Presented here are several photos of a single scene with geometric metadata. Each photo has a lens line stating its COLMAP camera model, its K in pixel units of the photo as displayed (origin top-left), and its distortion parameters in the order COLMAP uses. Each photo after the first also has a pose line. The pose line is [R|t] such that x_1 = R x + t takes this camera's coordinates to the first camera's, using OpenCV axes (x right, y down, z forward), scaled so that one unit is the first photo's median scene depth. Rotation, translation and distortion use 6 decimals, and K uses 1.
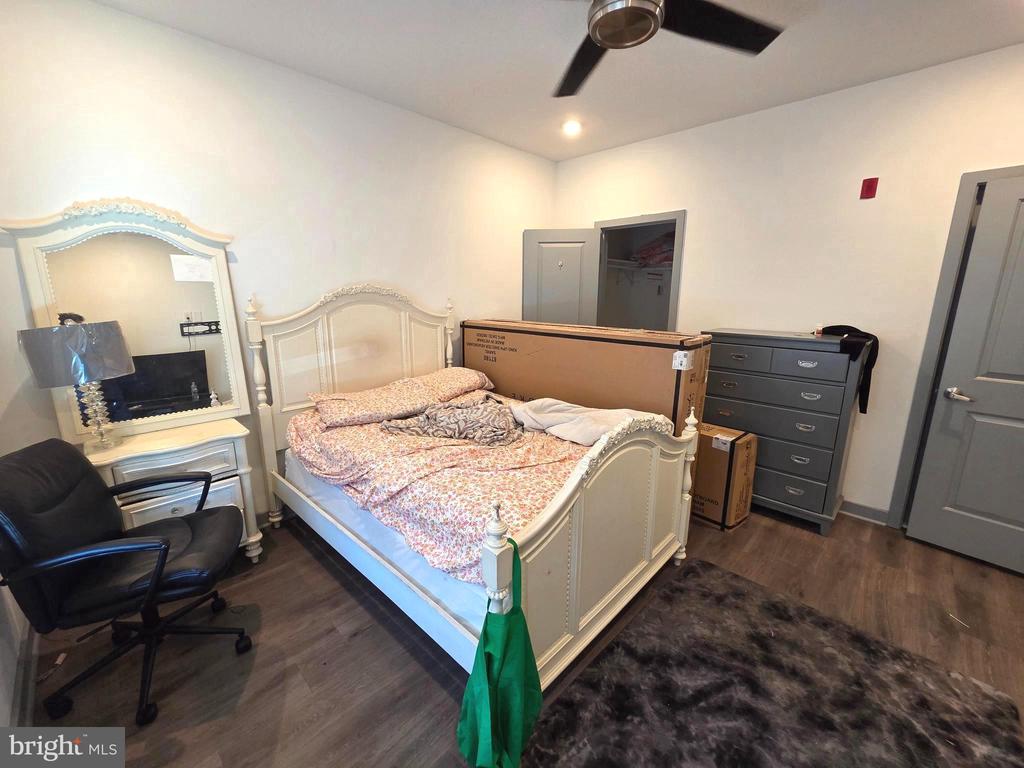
lens RADIAL K [[416.1, 0, 516.5], [0, 416.1, 384.2], [0, 0, 1]] dist [0.000545, -0.000156]
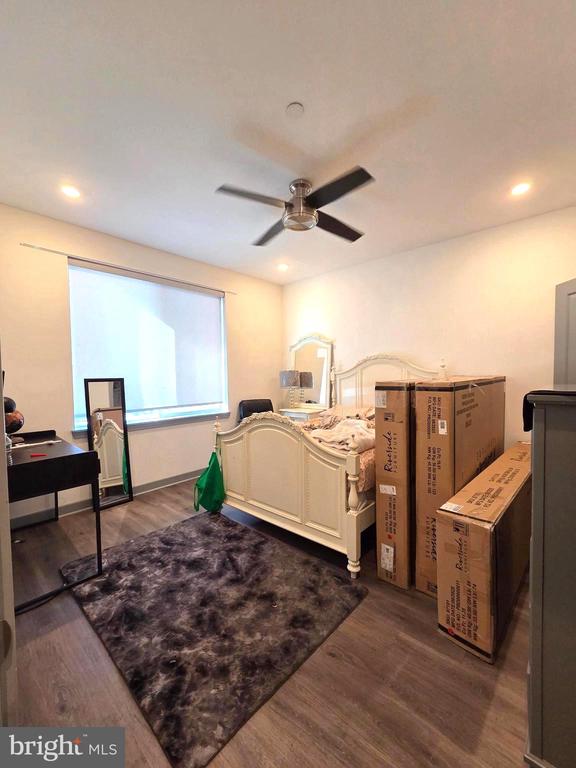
lens RADIAL K [[312.1, 0, 288.0], [0, 312.1, 384.0], [0, 0, 1]] dist [0.000545, -0.000156]
pose [[0.048238, 0.028234, -0.998437, 1.758741], [-0.202277, 0.979164, 0.017916, -0.088604], [0.978140, 0.201097, 0.052944, 0.980671]]
